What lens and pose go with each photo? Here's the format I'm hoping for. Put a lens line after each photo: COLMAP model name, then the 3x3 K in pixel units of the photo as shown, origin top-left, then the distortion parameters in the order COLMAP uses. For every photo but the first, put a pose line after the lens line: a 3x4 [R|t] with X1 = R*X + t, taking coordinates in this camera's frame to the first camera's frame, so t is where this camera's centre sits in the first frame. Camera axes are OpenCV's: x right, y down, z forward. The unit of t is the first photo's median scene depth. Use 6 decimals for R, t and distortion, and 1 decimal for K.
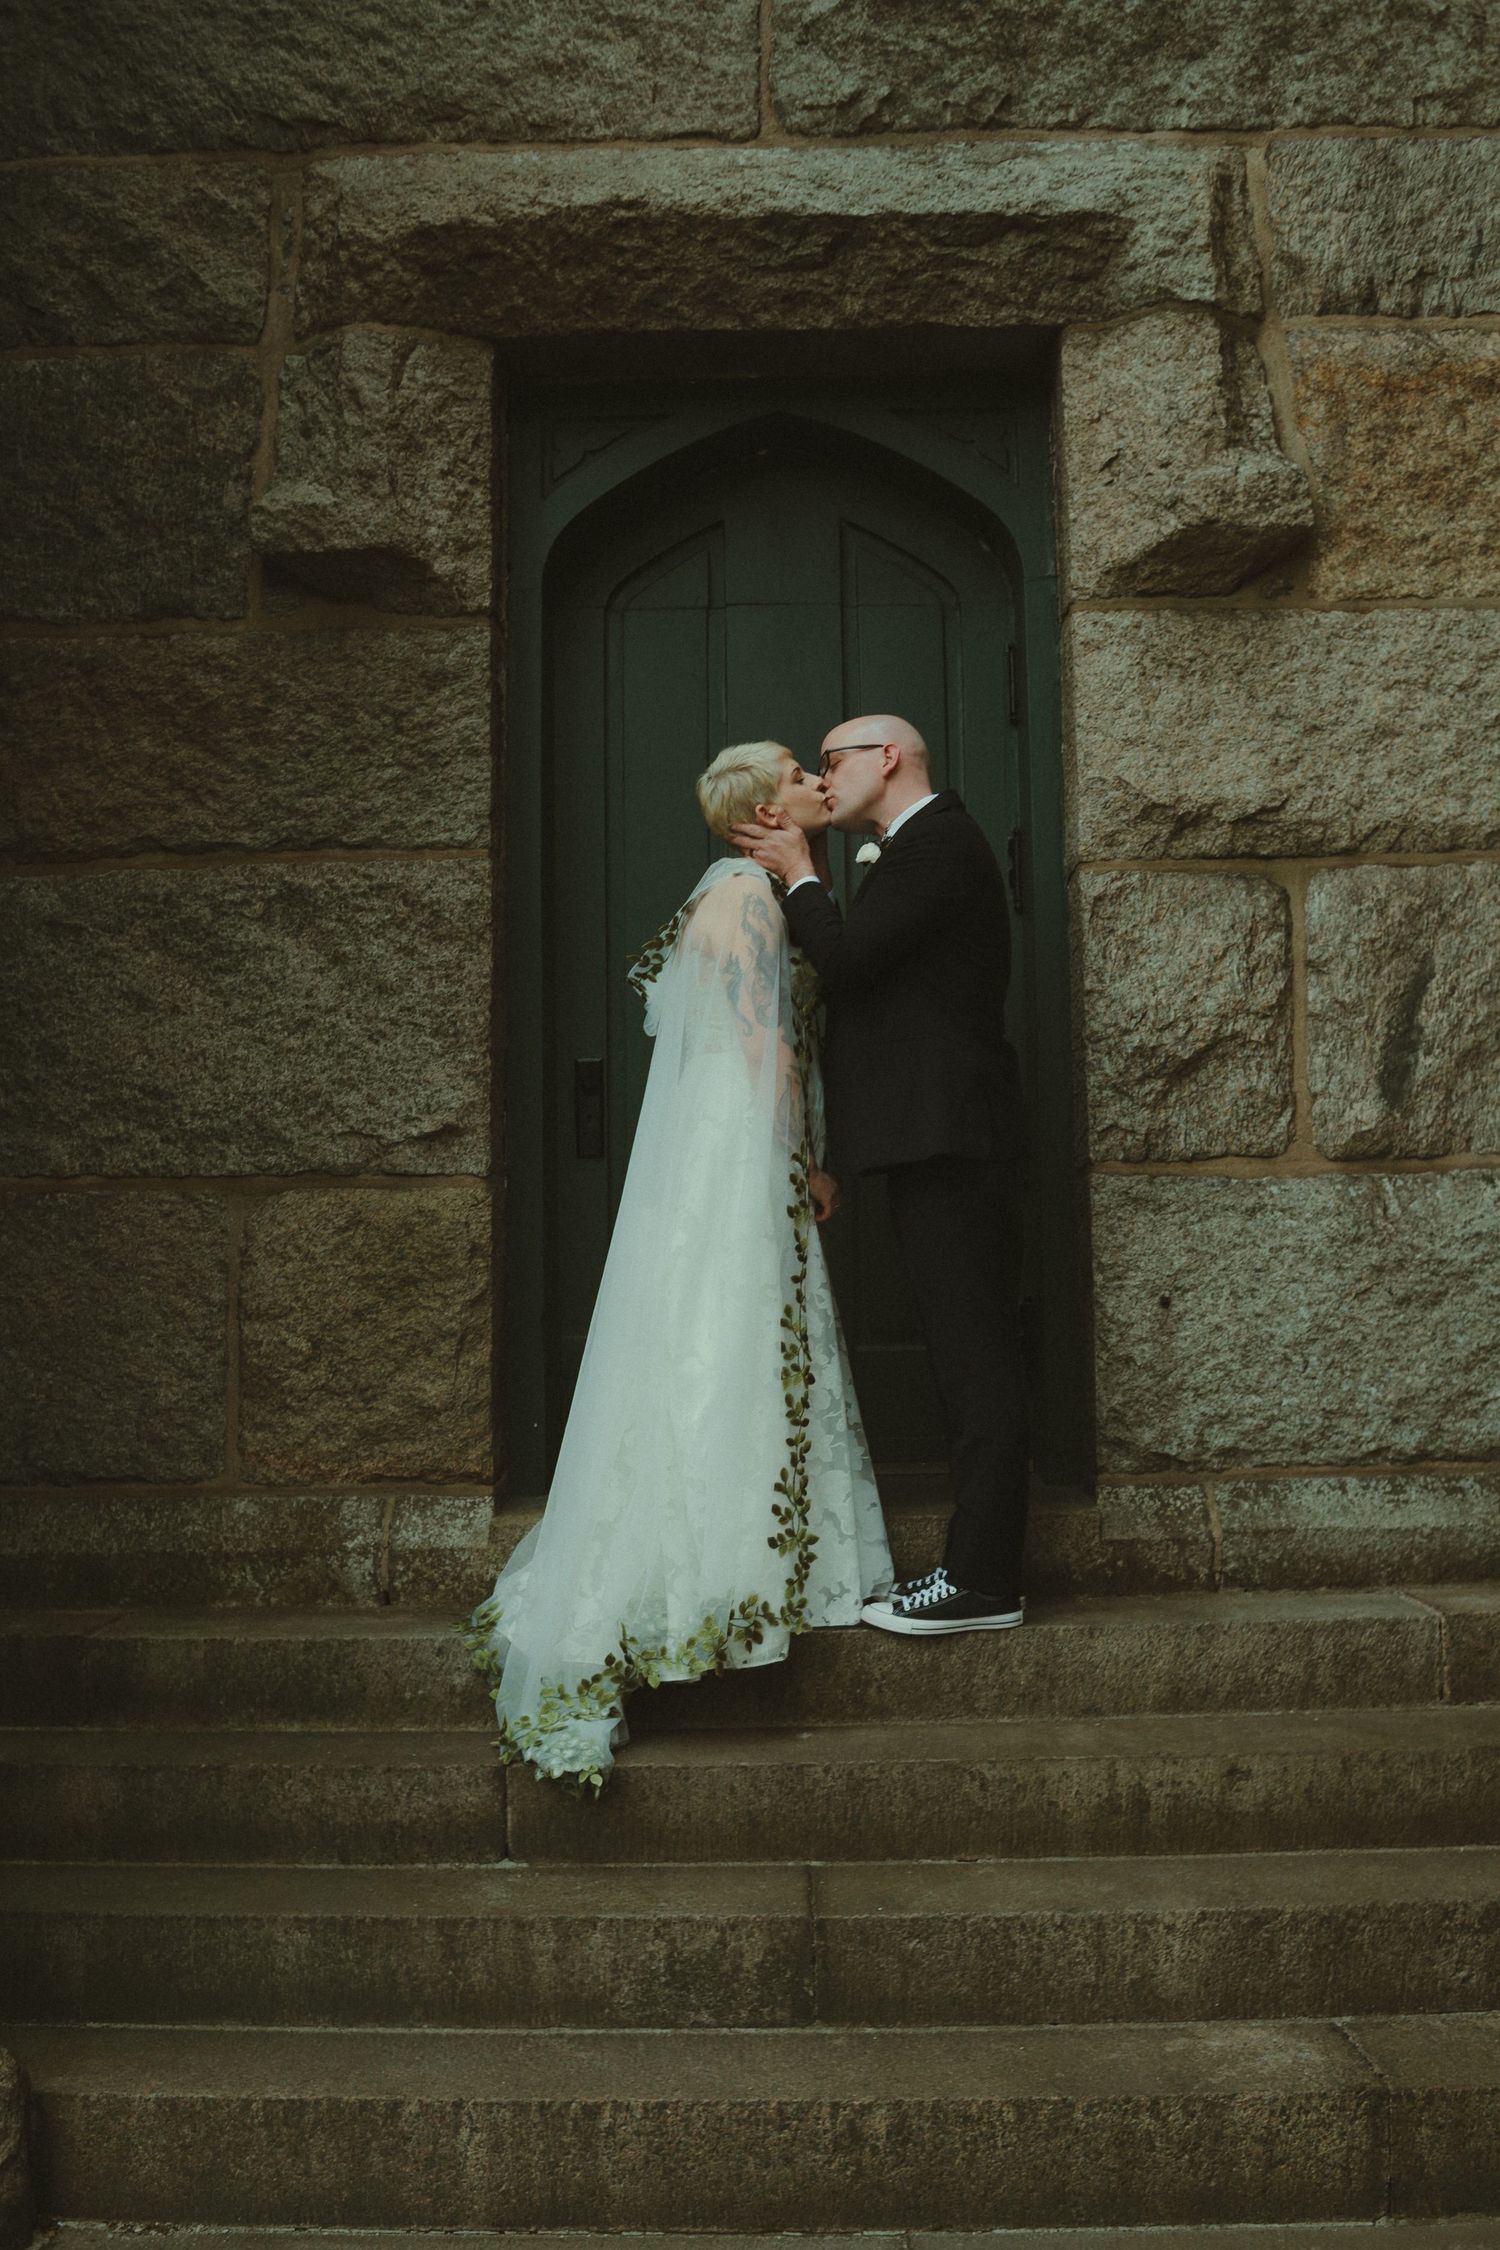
lens RADIAL K [[2241.1, 0, 747.0], [0, 2241.1, 1124.8], [0, 0, 1]] dist [-0.100509, 0.000000]
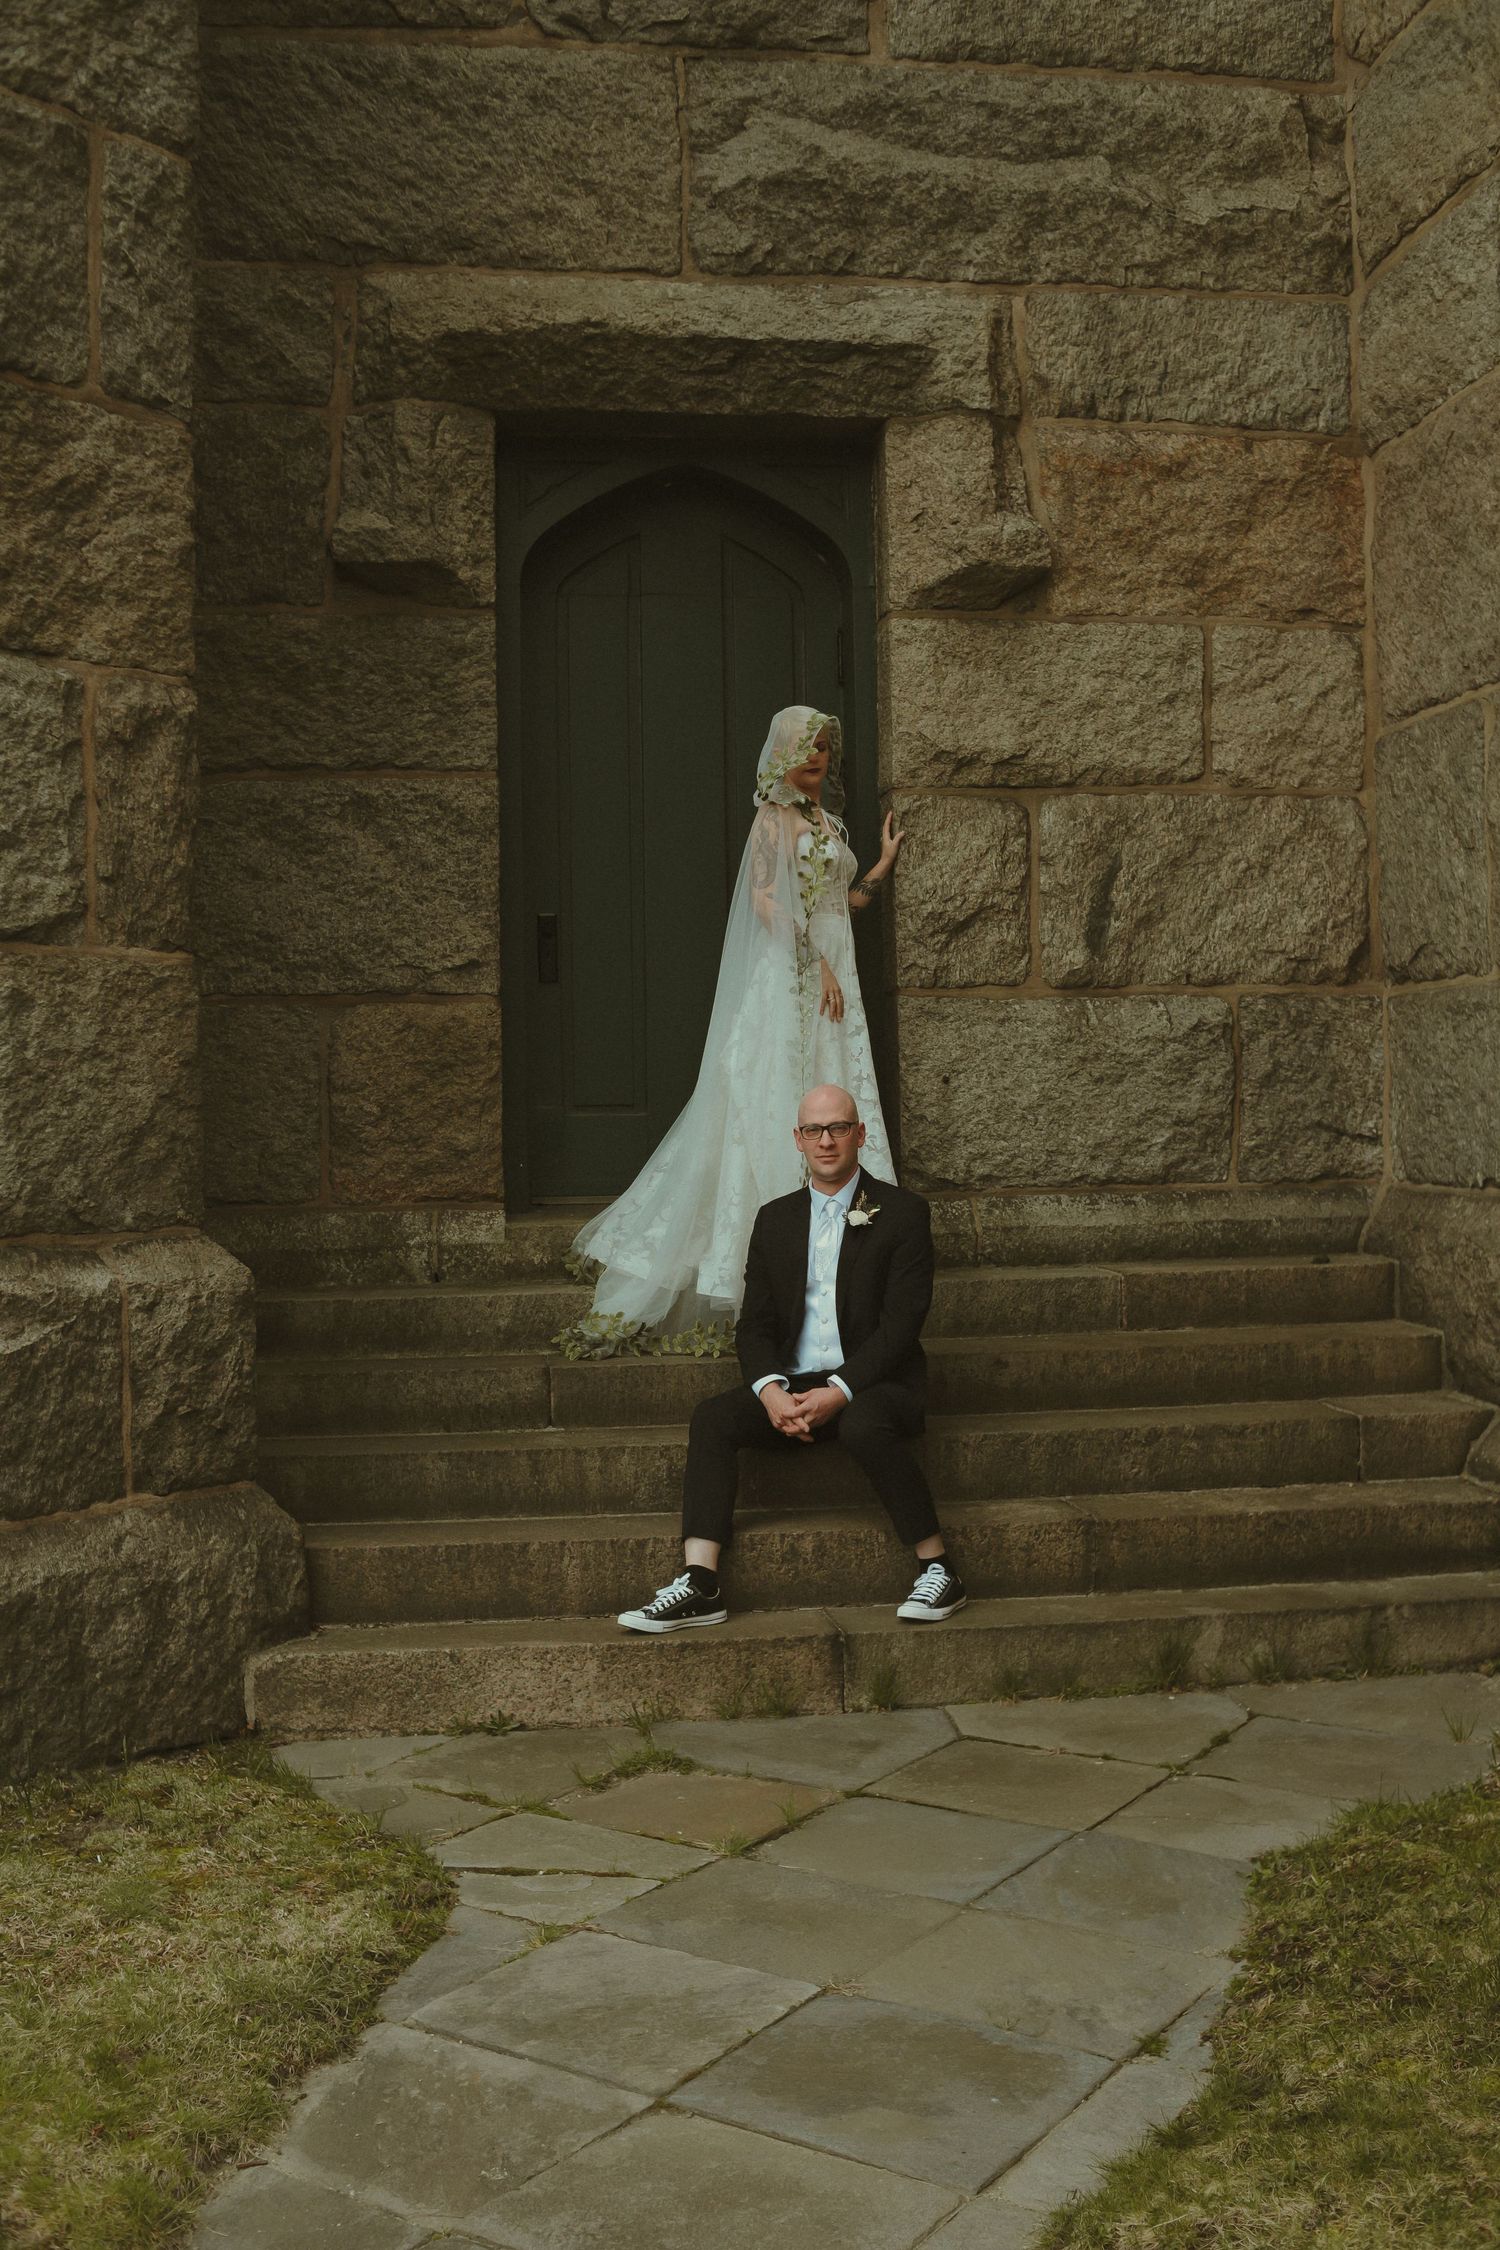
lens RADIAL K [[2241.1, 0, 752.6], [0, 2241.1, 1121.4], [0, 0, 1]] dist [-0.100509, 0.000000]
pose [[0.988987, -0.002302, 0.147984, -0.167893], [-0.009053, 0.997066, 0.076011, -0.007737], [-0.147725, -0.076514, 0.986064, -0.486567]]
